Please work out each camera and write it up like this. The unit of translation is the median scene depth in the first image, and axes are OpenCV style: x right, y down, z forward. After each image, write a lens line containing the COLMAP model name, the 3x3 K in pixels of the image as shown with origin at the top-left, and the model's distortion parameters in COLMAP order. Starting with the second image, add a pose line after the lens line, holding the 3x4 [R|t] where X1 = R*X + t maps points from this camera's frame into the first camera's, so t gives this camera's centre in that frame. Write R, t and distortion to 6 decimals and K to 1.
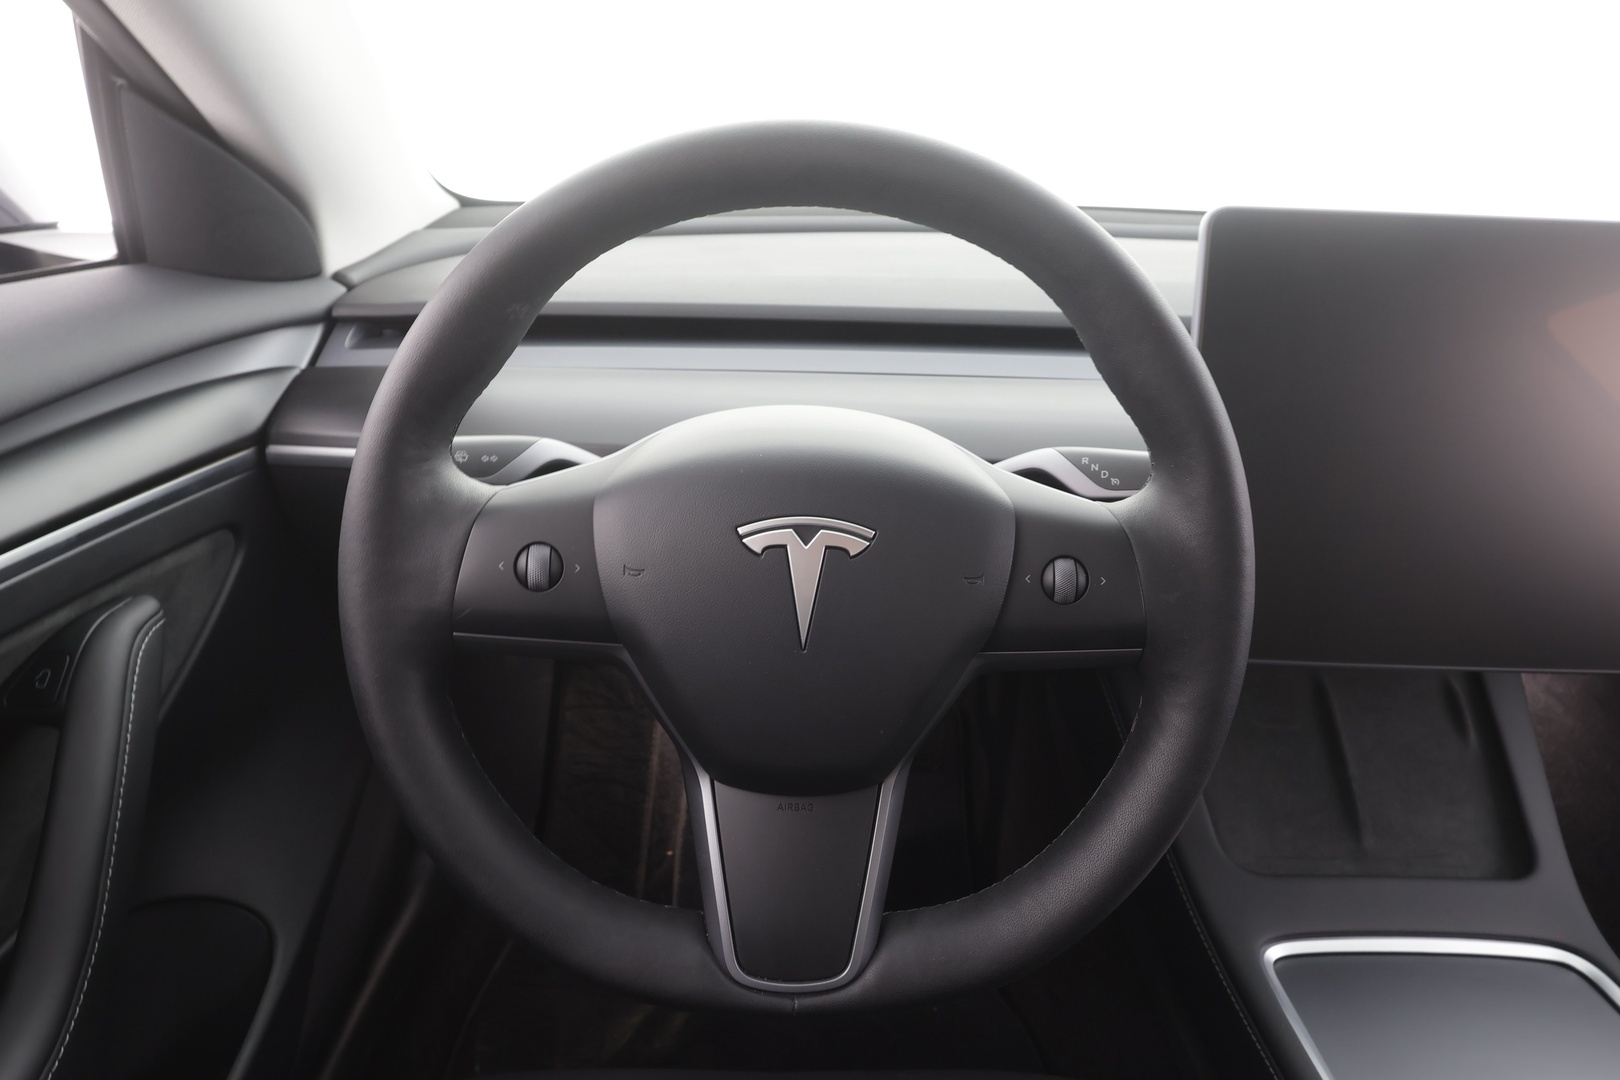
lens RADIAL K [[1034.6, 0, 810.0], [0, 1034.6, 540.0], [0, 0, 1]] dist [0.002945, 0.001743]
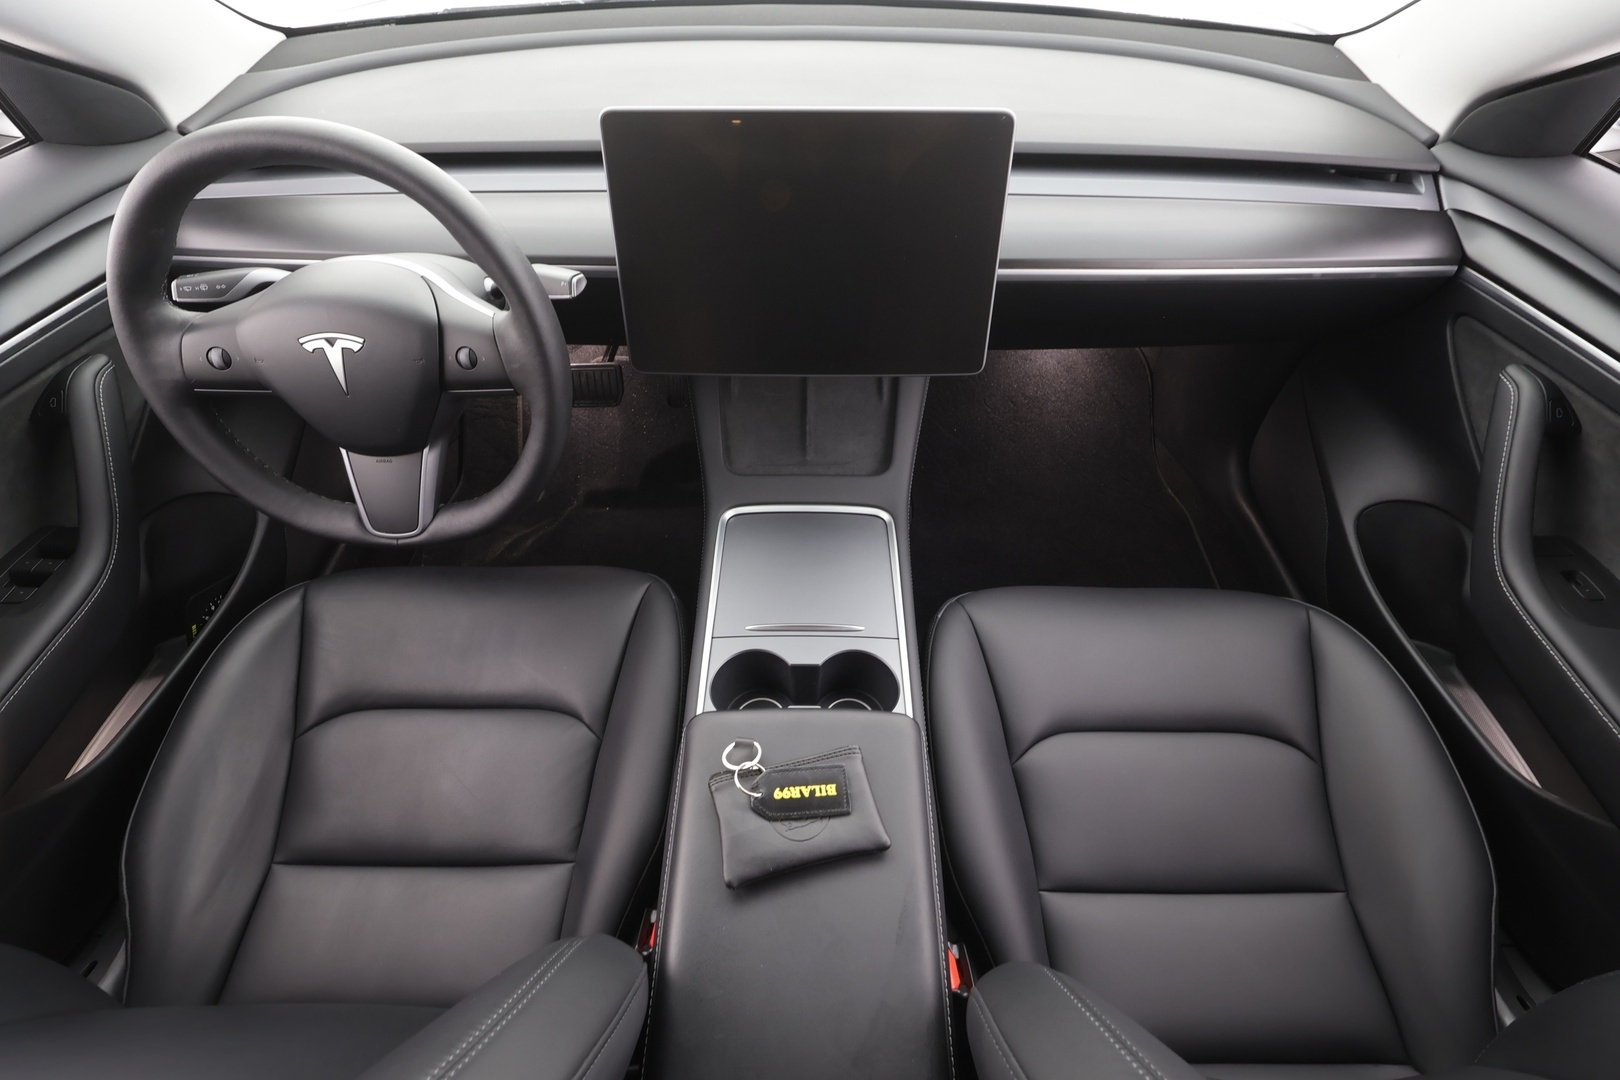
lens RADIAL K [[772.6, 0, 864.1], [0, 772.6, 536.8], [0, 0, 1]] dist [-0.001328, -0.000611]
pose [[0.999211, -0.008538, -0.038788, 0.943507], [0.024231, 0.904857, 0.425026, -0.239246], [0.031468, -0.425631, 0.904350, -0.465958]]
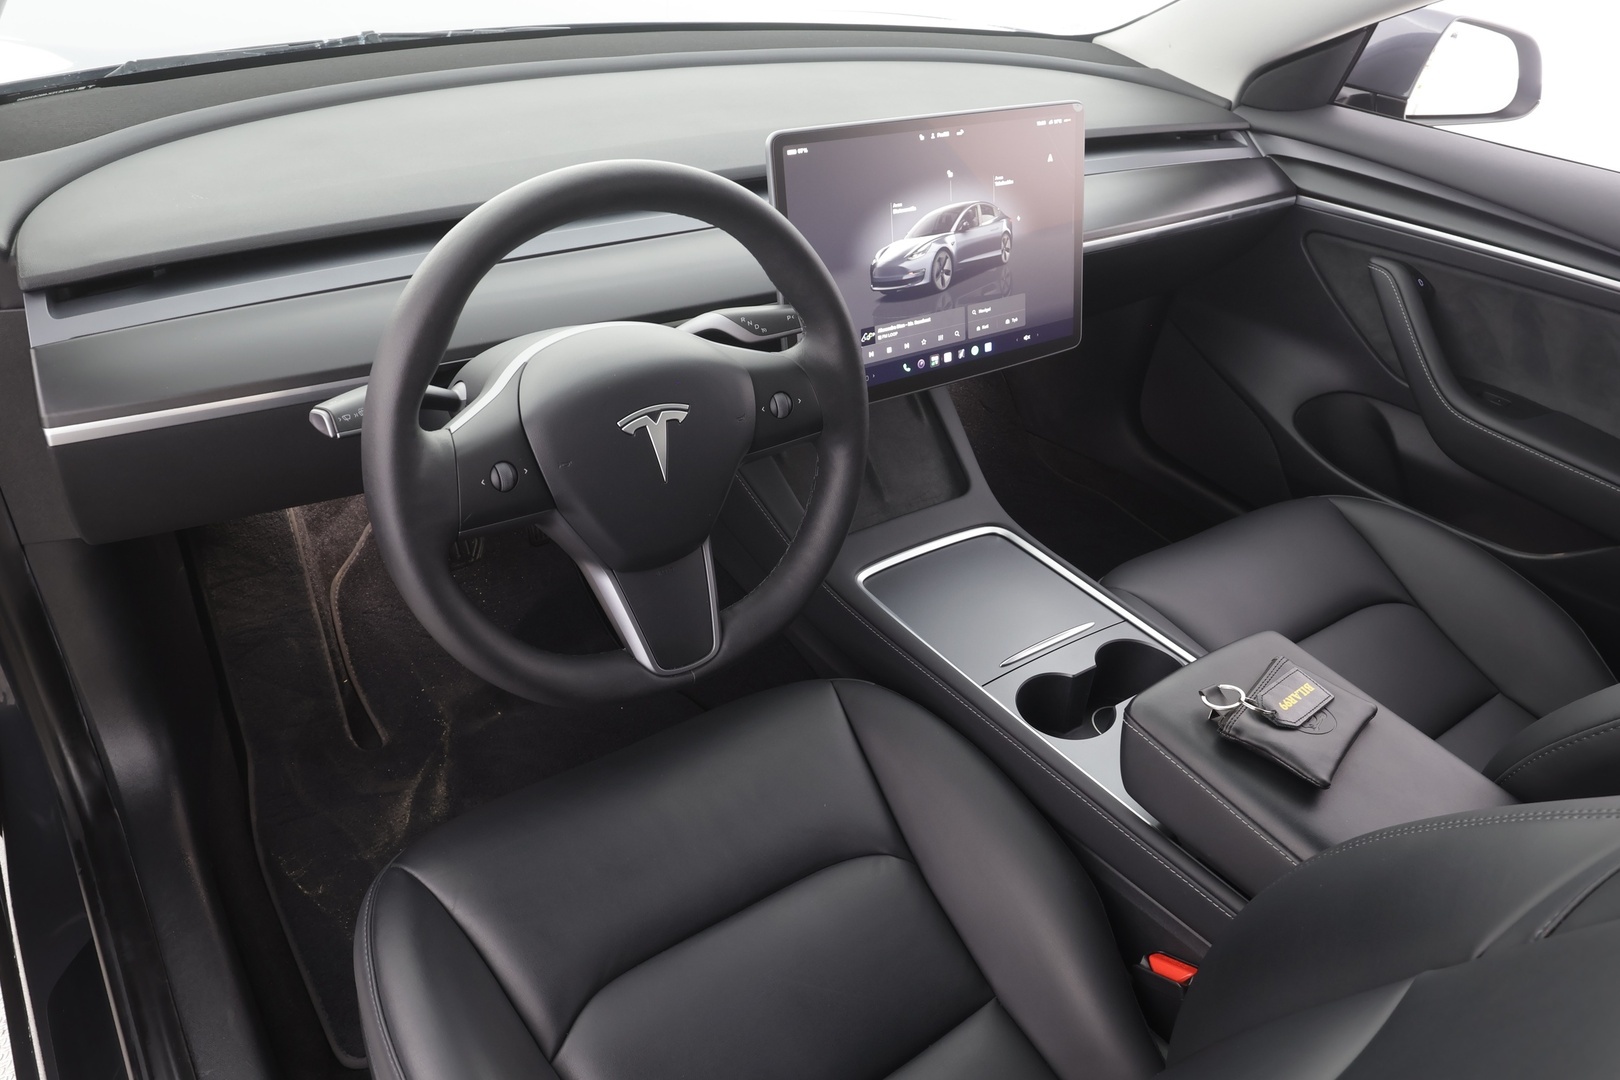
lens RADIAL K [[1160.2, 0, 810.0], [0, 1160.2, 540.0], [0, 0, 1]] dist [-0.003134, -0.002298]
pose [[0.819701, -0.292977, 0.492193, -0.646316], [0.161760, 0.942716, 0.291754, -0.268756], [-0.549476, -0.159534, 0.820137, -0.592144]]
